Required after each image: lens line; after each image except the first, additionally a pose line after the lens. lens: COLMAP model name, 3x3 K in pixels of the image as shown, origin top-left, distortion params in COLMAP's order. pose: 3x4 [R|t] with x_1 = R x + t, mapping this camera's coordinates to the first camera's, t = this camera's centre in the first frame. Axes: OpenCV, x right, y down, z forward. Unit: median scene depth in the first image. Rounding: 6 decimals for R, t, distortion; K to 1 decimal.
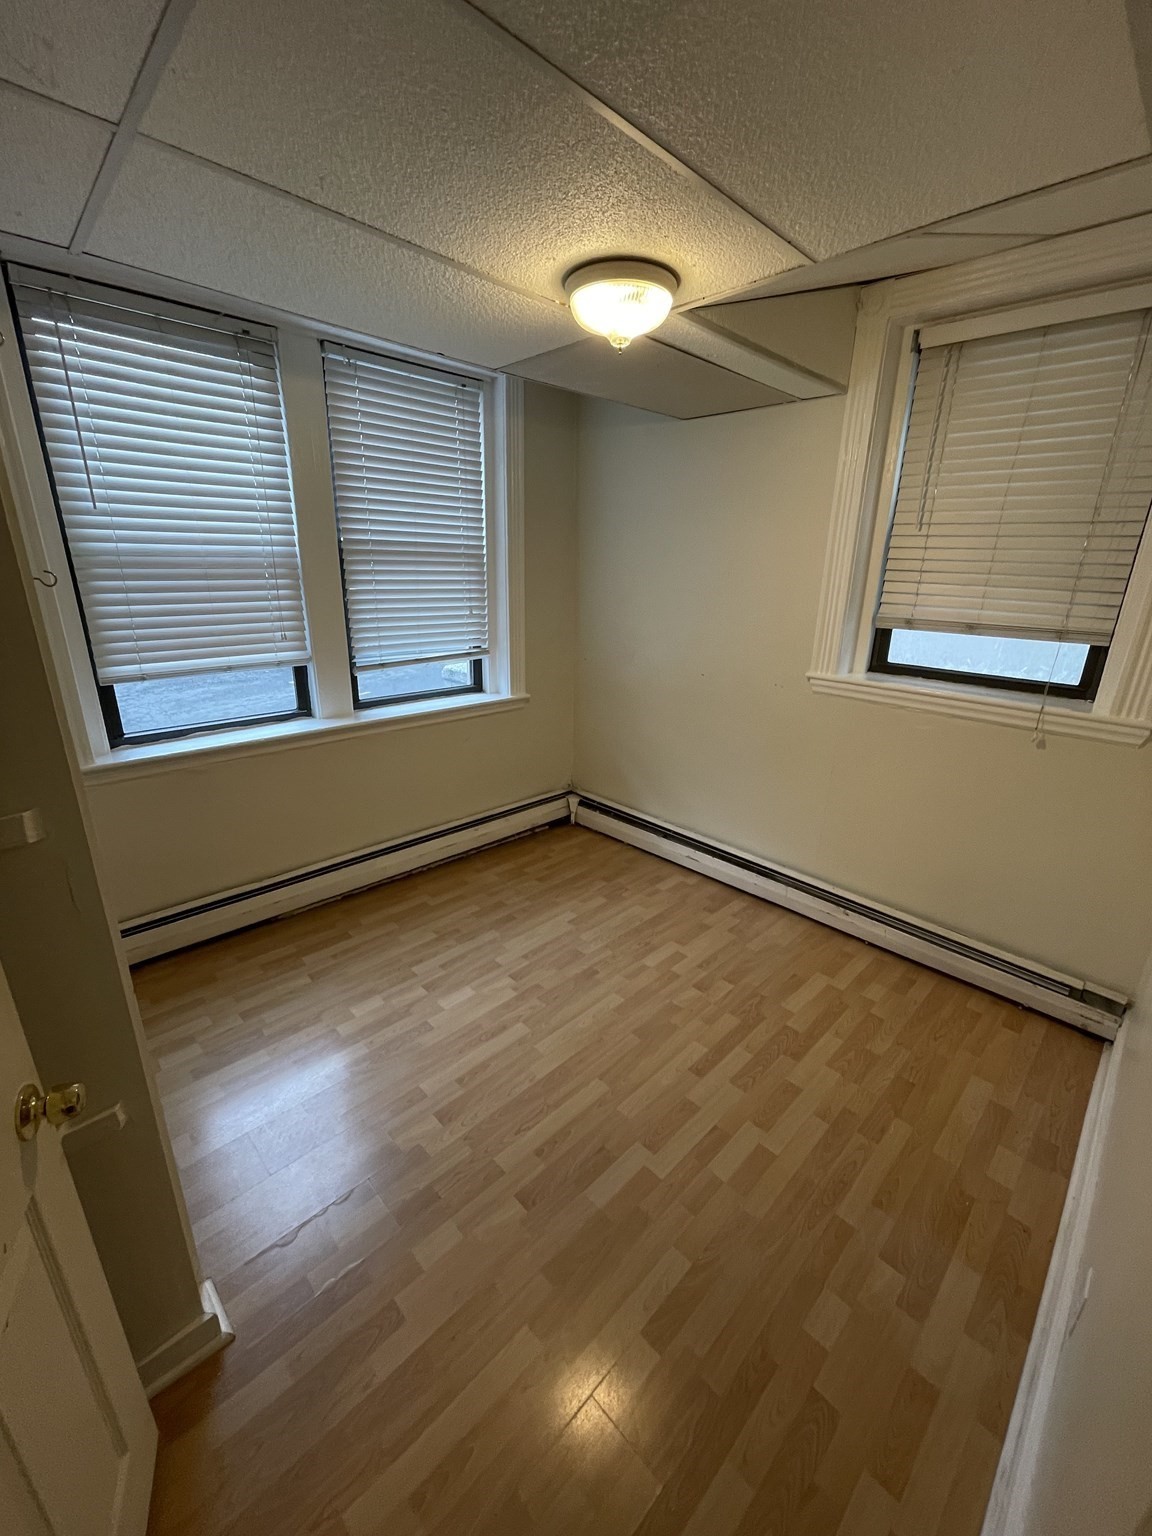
lens RADIAL K [[621.3, 0, 578.8], [0, 621.3, 769.2], [0, 0, 1]] dist [-0.002202, -0.000195]
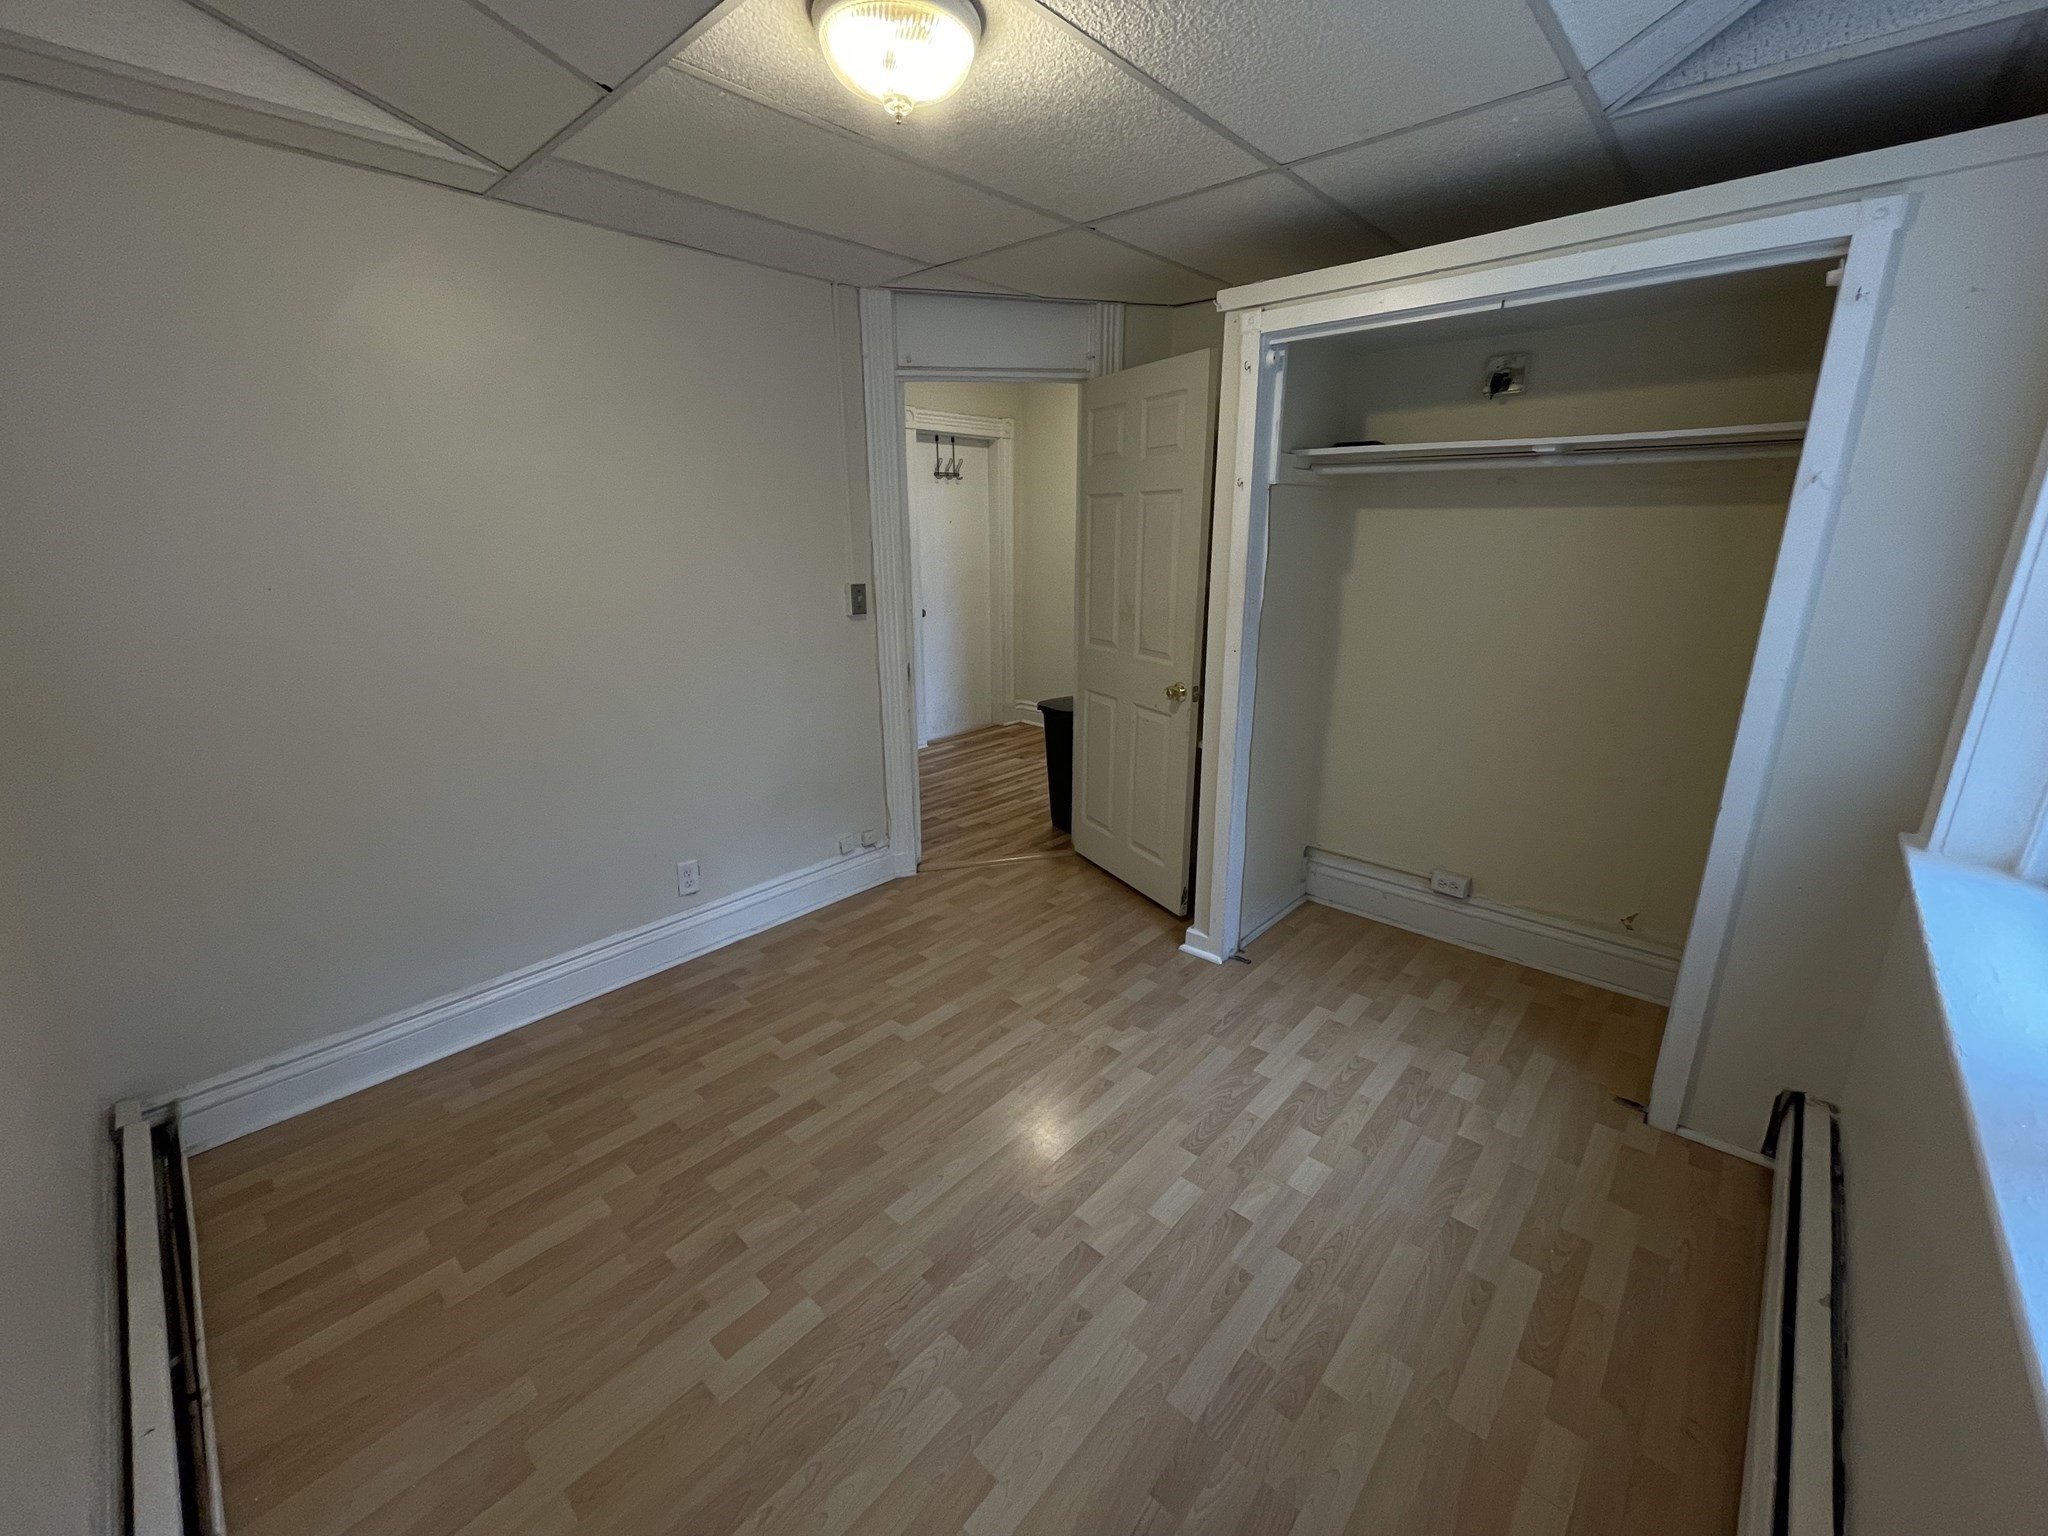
lens RADIAL K [[828.5, 0, 1021.6], [0, 828.5, 765.9], [0, 0, 1]] dist [-0.002202, -0.000195]
pose [[-0.998231, 0.001288, -0.059438, -0.007535], [-0.033039, 0.819148, 0.572630, -0.410994], [0.049426, 0.573581, -0.817657, 1.422287]]
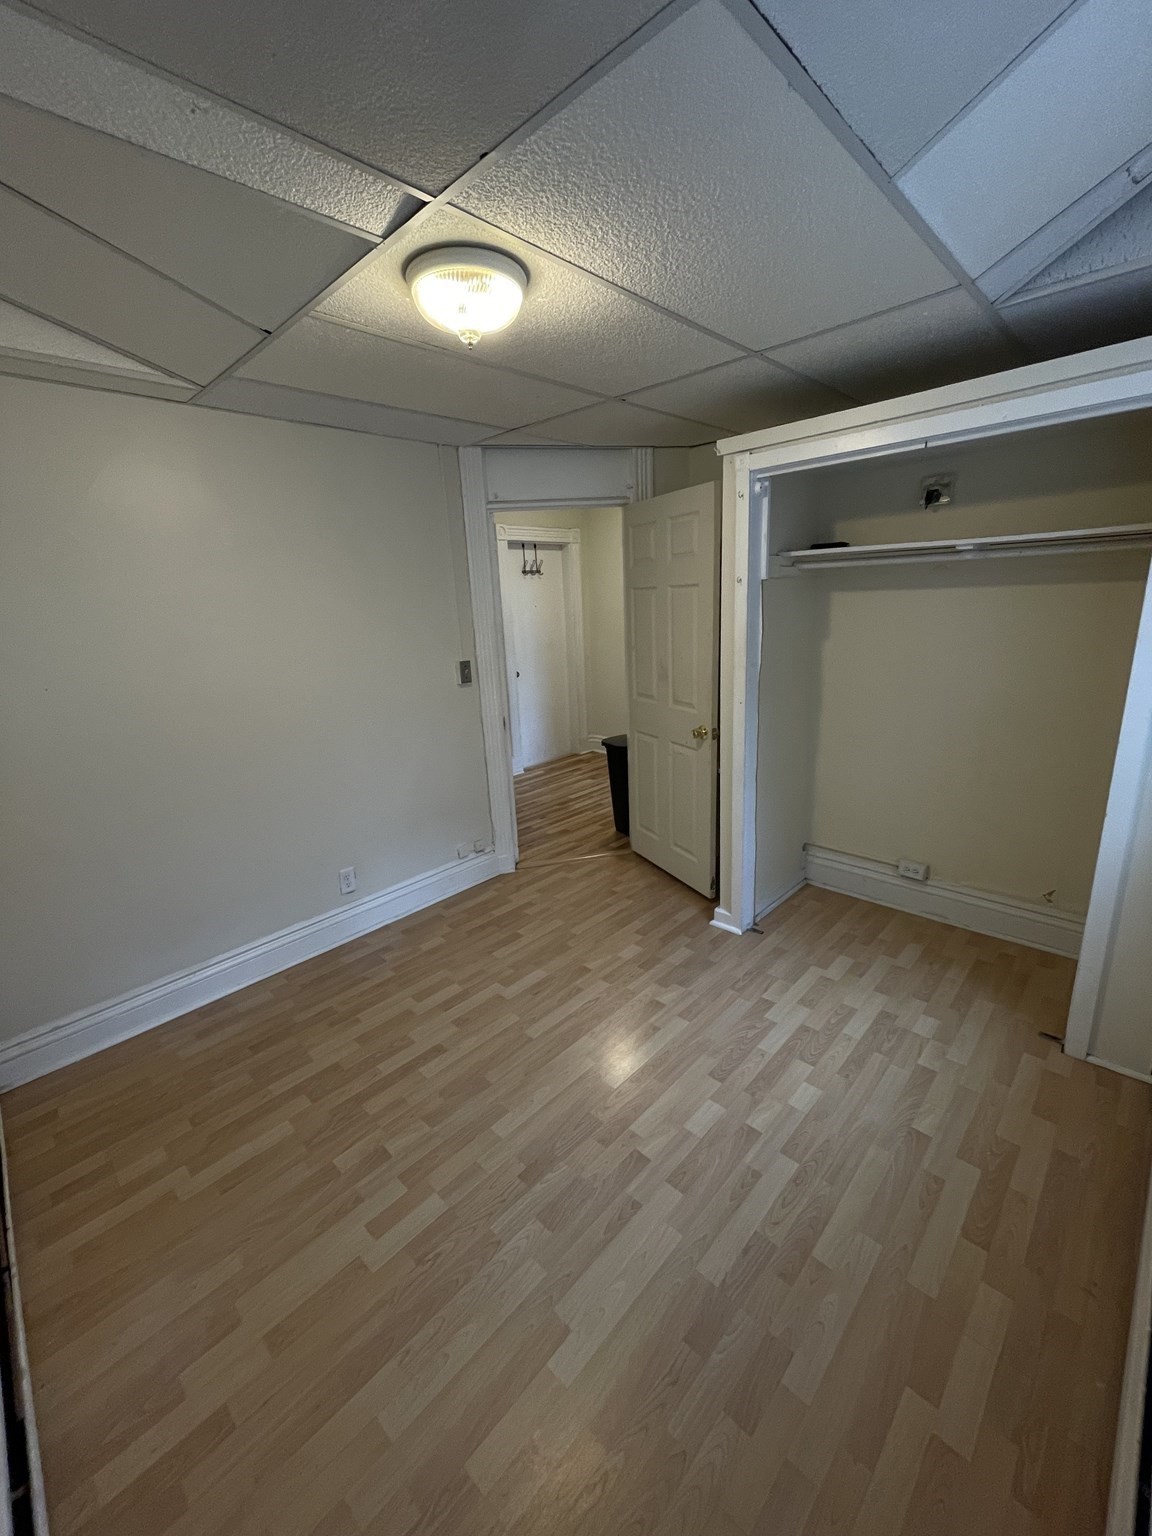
lens RADIAL K [[621.3, 0, 578.8], [0, 621.3, 769.2], [0, 0, 1]] dist [-0.002202, -0.000195]
pose [[-0.999155, 0.034417, -0.022448, -0.036056], [0.015774, 0.825711, 0.563873, -0.448622], [0.037942, 0.563043, -0.825556, 1.423668]]
